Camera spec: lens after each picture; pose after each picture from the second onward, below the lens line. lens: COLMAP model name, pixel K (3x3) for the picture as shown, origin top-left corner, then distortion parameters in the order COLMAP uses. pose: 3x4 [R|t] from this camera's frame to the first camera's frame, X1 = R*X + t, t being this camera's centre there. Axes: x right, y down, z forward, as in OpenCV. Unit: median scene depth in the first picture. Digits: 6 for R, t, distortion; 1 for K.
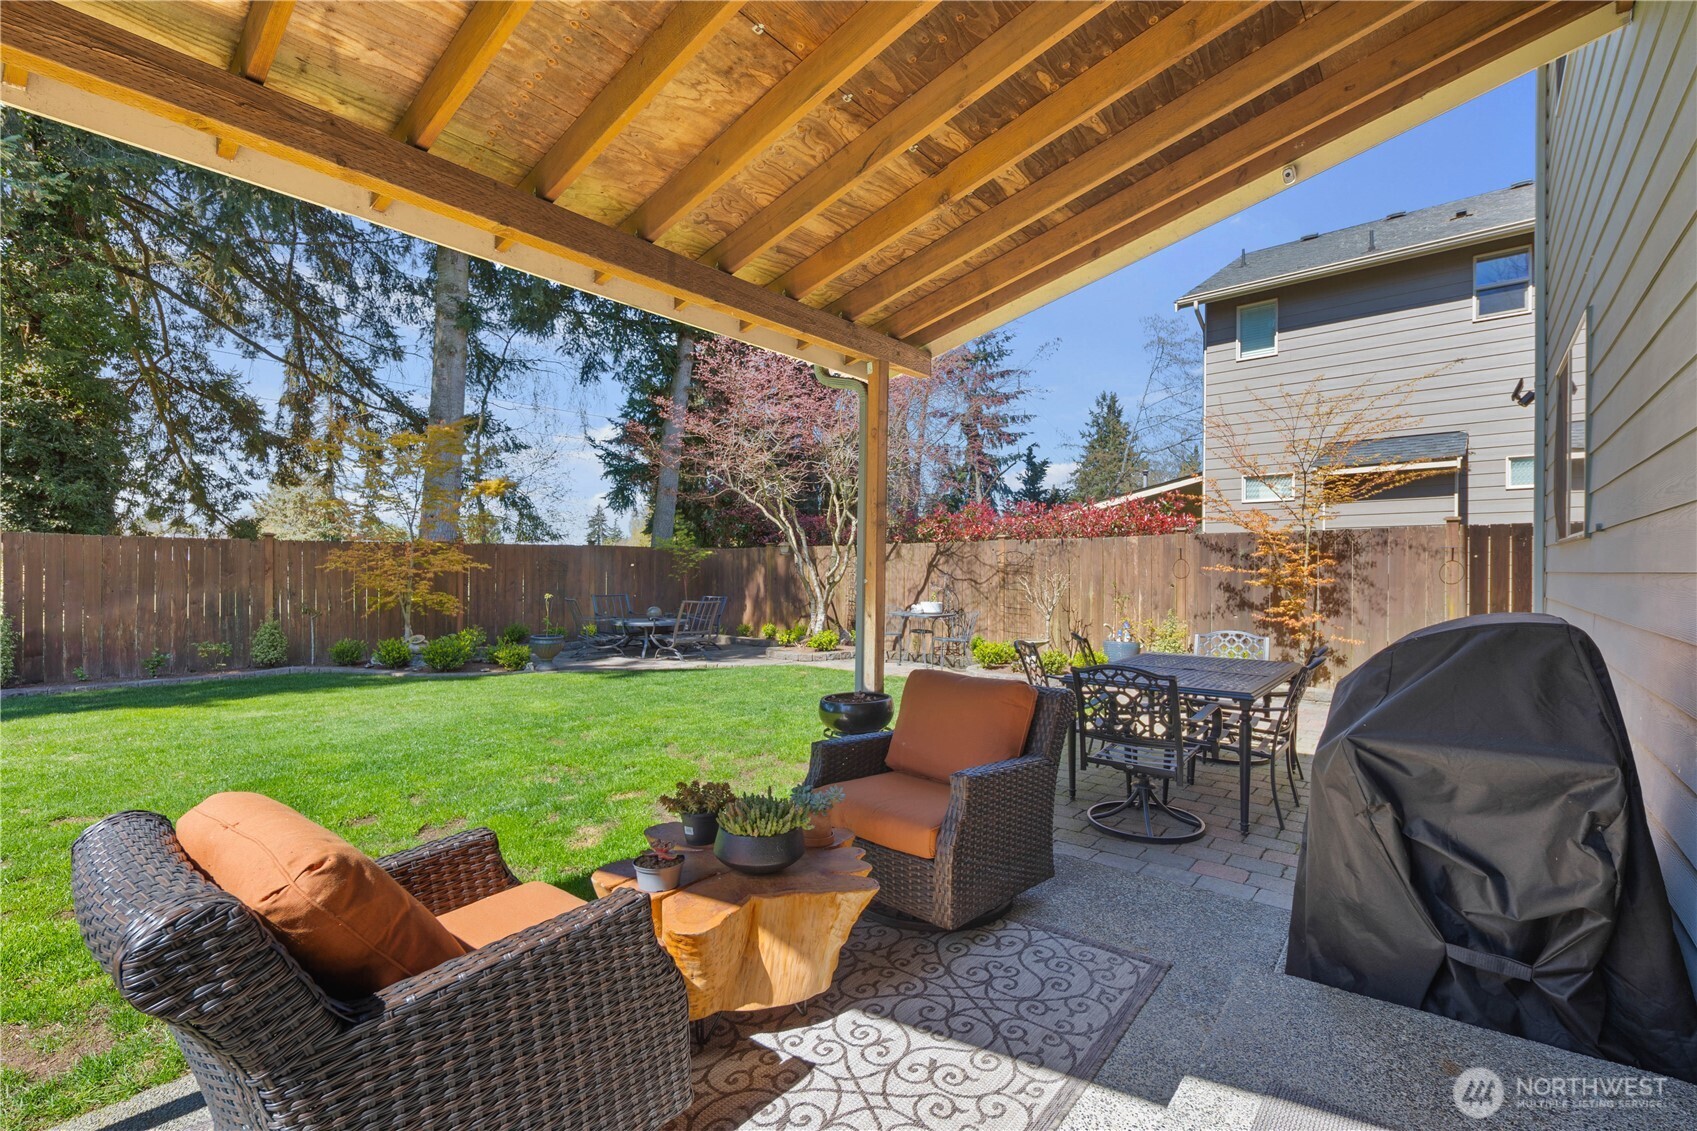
lens RADIAL K [[739.6, 0, 844.4], [0, 739.6, 570.8], [0, 0, 1]] dist [-0.001046, -0.000322]
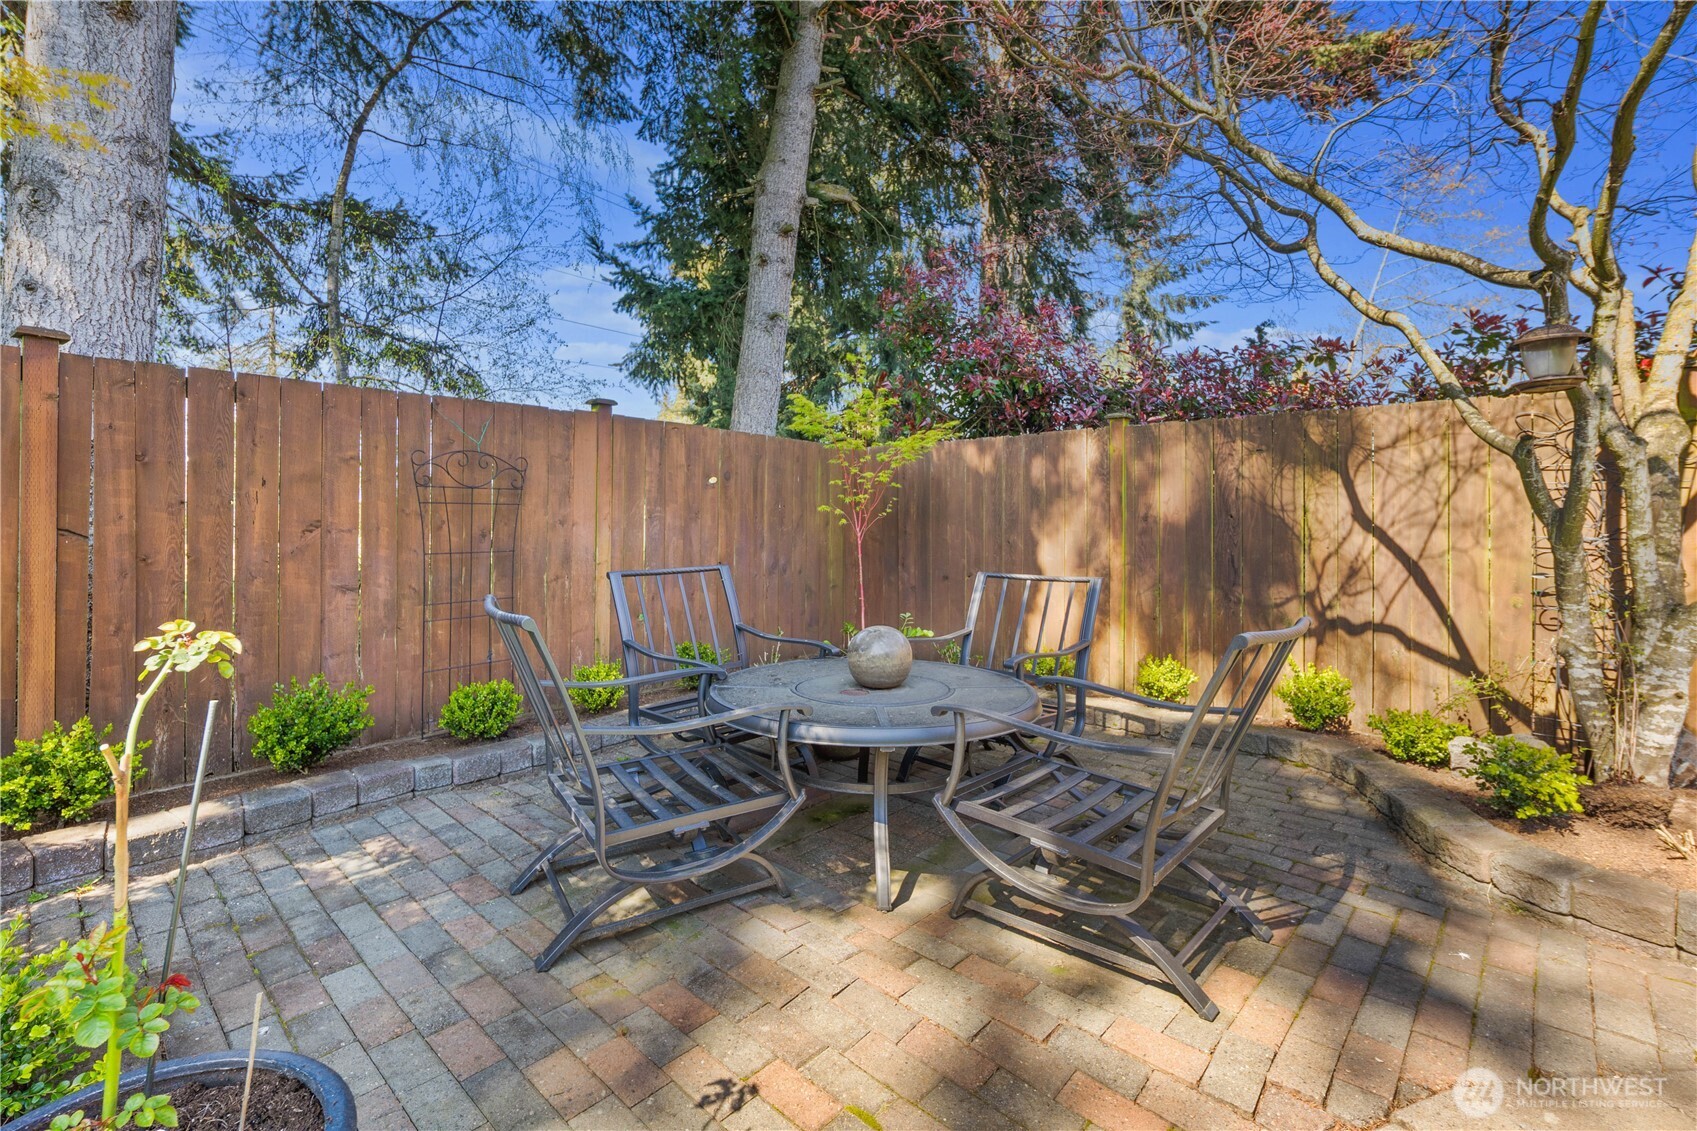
lens RADIAL K [[722.5, 0, 854.4], [0, 722.5, 525.7], [0, 0, 1]] dist [0.000079, 0.000057]
pose [[0.999700, 0.002668, 0.024356, -0.294186], [-0.002760, 0.999989, 0.003727, 0.017825], [-0.024346, -0.003793, 0.999696, 0.836765]]
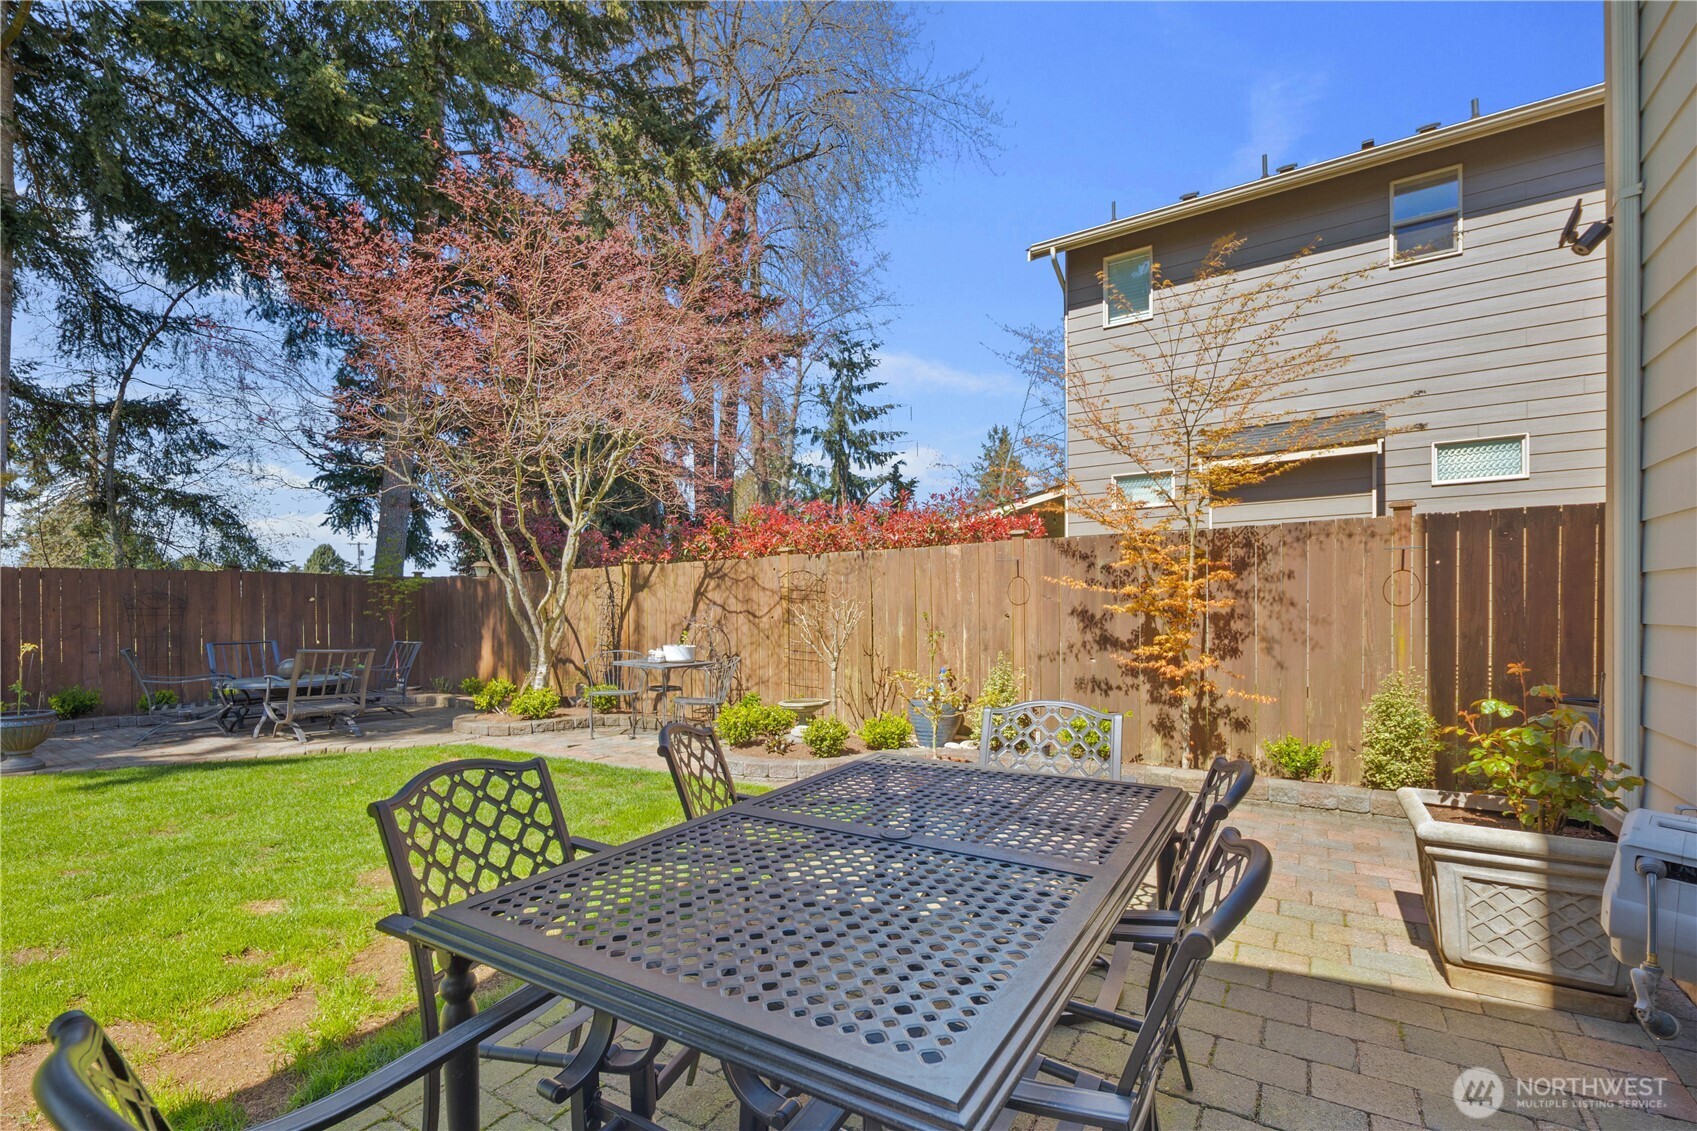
lens RADIAL K [[747.9, 0, 847.9], [0, 747.9, 612.8], [0, 0, 1]] dist [0.000795, 0.000022]
pose [[0.991225, -0.011477, 0.131684, 0.170866], [0.010963, 0.999929, 0.004629, 0.010445], [-0.131728, -0.003144, 0.991281, 0.277210]]
